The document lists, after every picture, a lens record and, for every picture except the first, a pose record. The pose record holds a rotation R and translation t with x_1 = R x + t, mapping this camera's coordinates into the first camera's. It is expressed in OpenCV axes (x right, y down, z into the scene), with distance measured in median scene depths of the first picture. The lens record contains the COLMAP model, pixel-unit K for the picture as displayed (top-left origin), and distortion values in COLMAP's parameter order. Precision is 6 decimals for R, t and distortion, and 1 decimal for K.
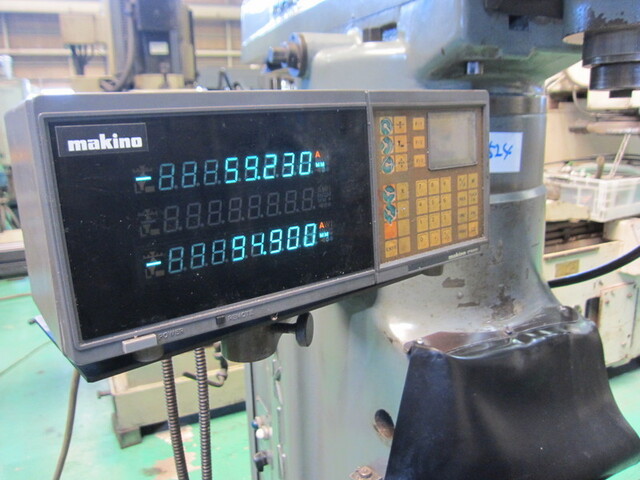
lens RADIAL K [[532.3, 0, 320.0], [0, 532.3, 240.0], [0, 0, 1]] dist [-0.051810, 0.008897]
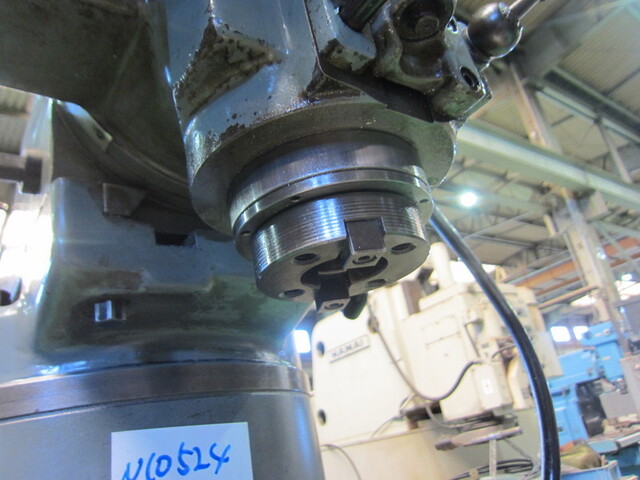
lens RADIAL K [[532.3, 0, 320.0], [0, 532.3, 240.0], [0, 0, 1]] dist [-0.051810, 0.008897]
pose [[0.966955, -0.066265, 0.246186, 0.087741], [0.202090, 0.787917, -0.581676, -0.001054], [-0.155429, 0.612206, 0.775272, 0.107979]]
